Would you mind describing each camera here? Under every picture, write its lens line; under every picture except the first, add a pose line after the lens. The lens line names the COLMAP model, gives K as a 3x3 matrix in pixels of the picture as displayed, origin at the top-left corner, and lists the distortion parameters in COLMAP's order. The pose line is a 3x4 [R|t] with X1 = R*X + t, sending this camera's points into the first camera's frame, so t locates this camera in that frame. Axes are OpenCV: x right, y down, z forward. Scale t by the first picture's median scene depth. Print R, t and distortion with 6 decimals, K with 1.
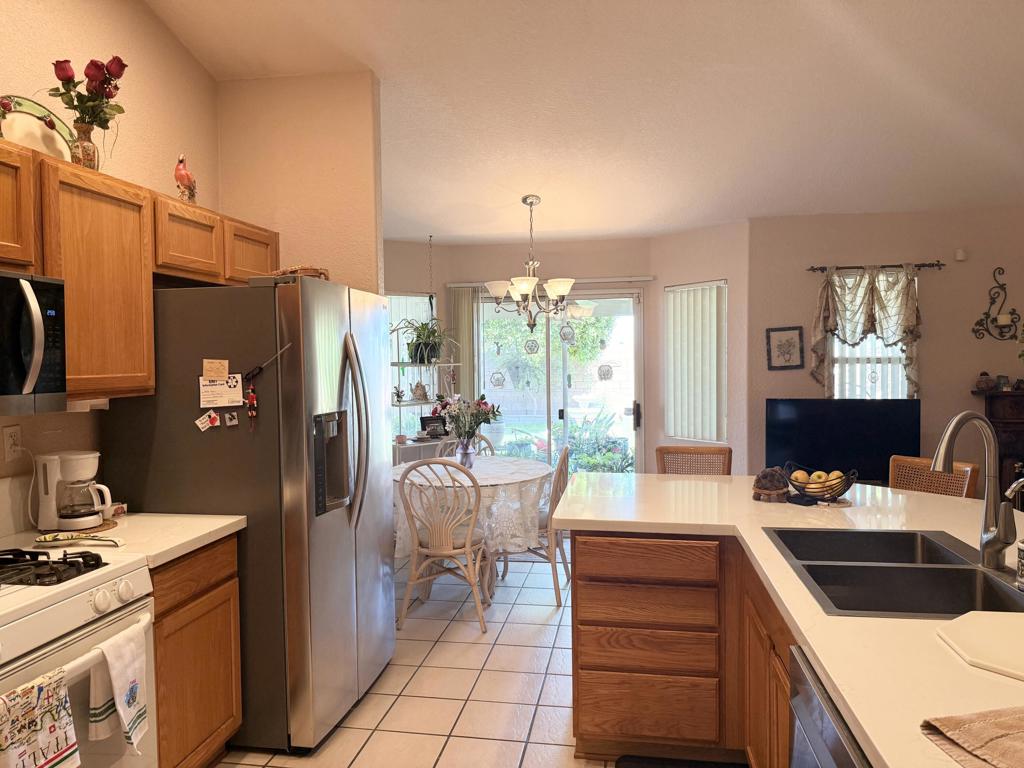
lens RADIAL K [[716.3, 0, 512.0], [0, 716.3, 384.0], [0, 0, 1]] dist [-0.002955, -0.003674]
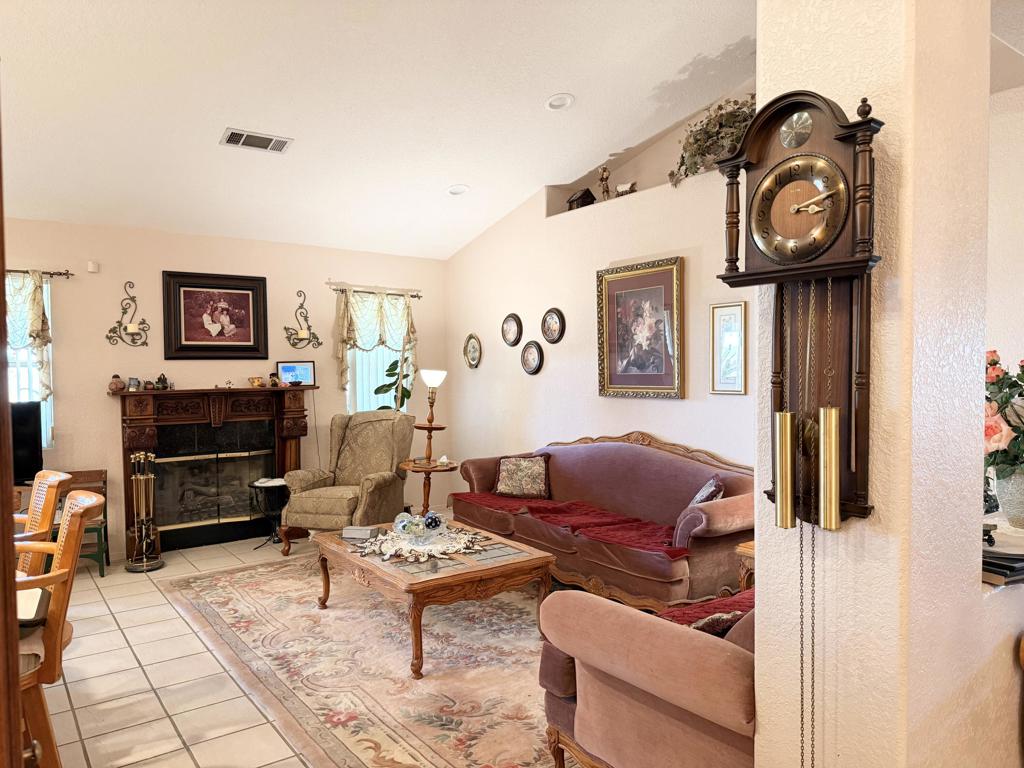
lens RADIAL K [[716.3, 0, 512.0], [0, 716.3, 384.0], [0, 0, 1]] dist [-0.002955, -0.003674]
pose [[0.685023, -0.014188, 0.728384, 0.271082], [0.033608, 0.999361, -0.012142, 0.031246], [-0.727746, 0.032797, 0.685062, -0.199542]]
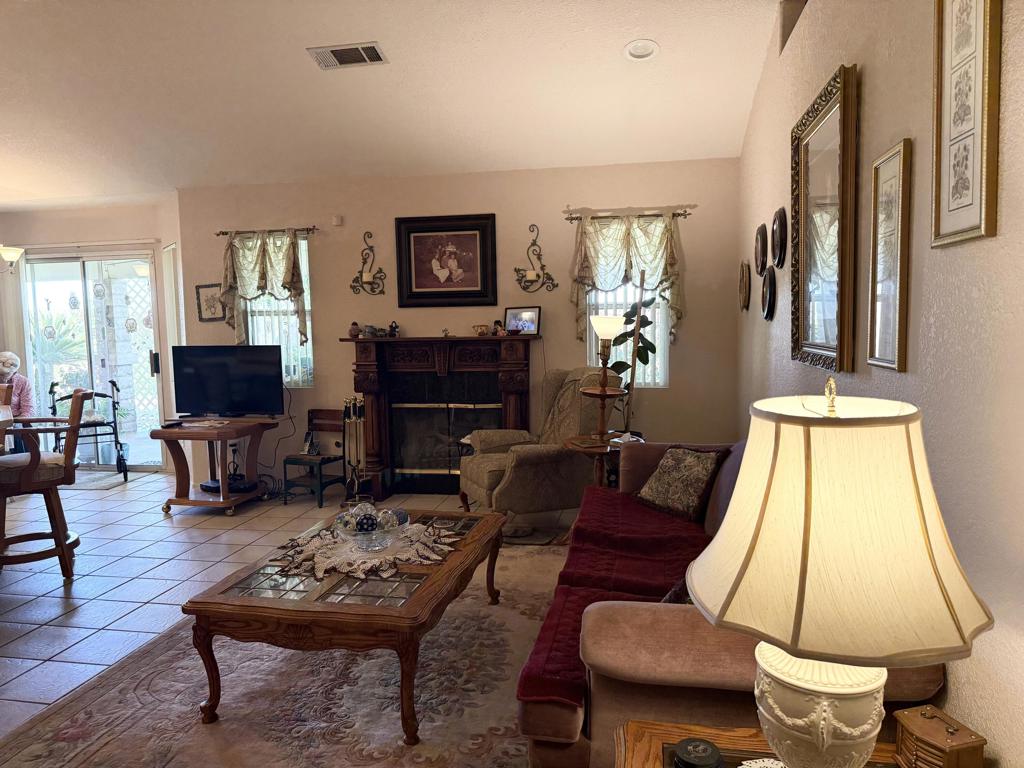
lens RADIAL K [[713.1, 0, 512.0], [0, 713.1, 384.0], [0, 0, 1]] dist [0.173091, -0.199550]
pose [[0.999638, -0.007547, -0.025807, 0.937983], [0.008935, 0.998496, 0.054099, 0.022786], [0.025360, -0.054310, 0.998202, -0.180508]]
